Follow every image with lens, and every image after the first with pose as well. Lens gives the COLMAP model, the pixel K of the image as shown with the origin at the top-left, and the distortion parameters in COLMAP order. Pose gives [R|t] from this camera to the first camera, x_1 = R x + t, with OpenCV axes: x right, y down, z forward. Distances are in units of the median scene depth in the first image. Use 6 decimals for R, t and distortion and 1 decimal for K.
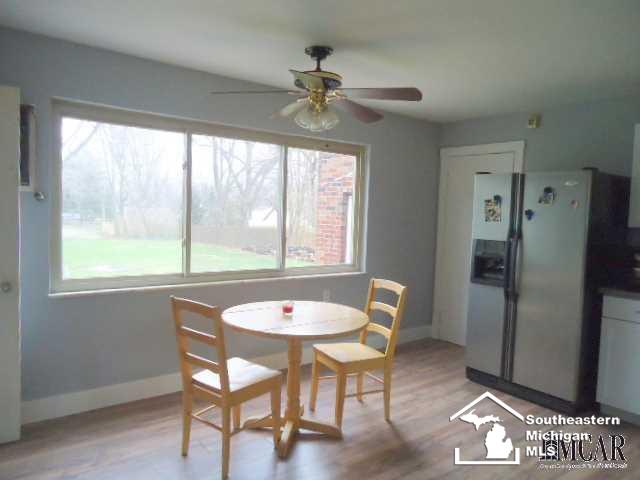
lens RADIAL K [[468.0, 0, 320.0], [0, 468.0, 240.0], [0, 0, 1]] dist [-0.003137, -0.001282]
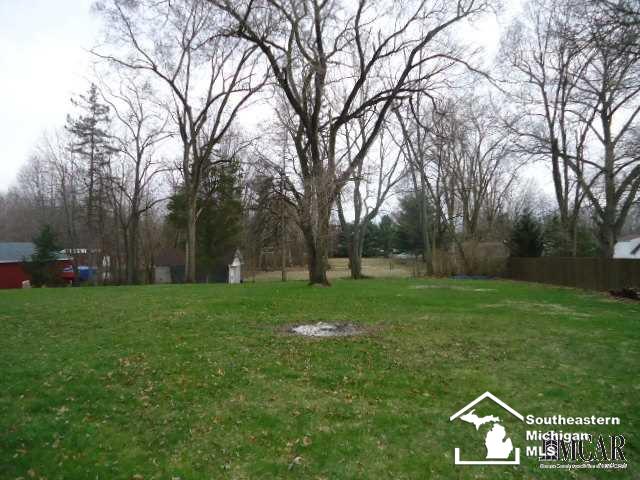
lens RADIAL K [[468.0, 0, 320.0], [0, 468.0, 240.0], [0, 0, 1]] dist [-0.003137, -0.001282]
pose [[0.762703, -0.059152, -0.644039, -0.078586], [0.004576, 0.996277, -0.086084, 0.003732], [0.646733, 0.062710, 0.760134, 0.411389]]
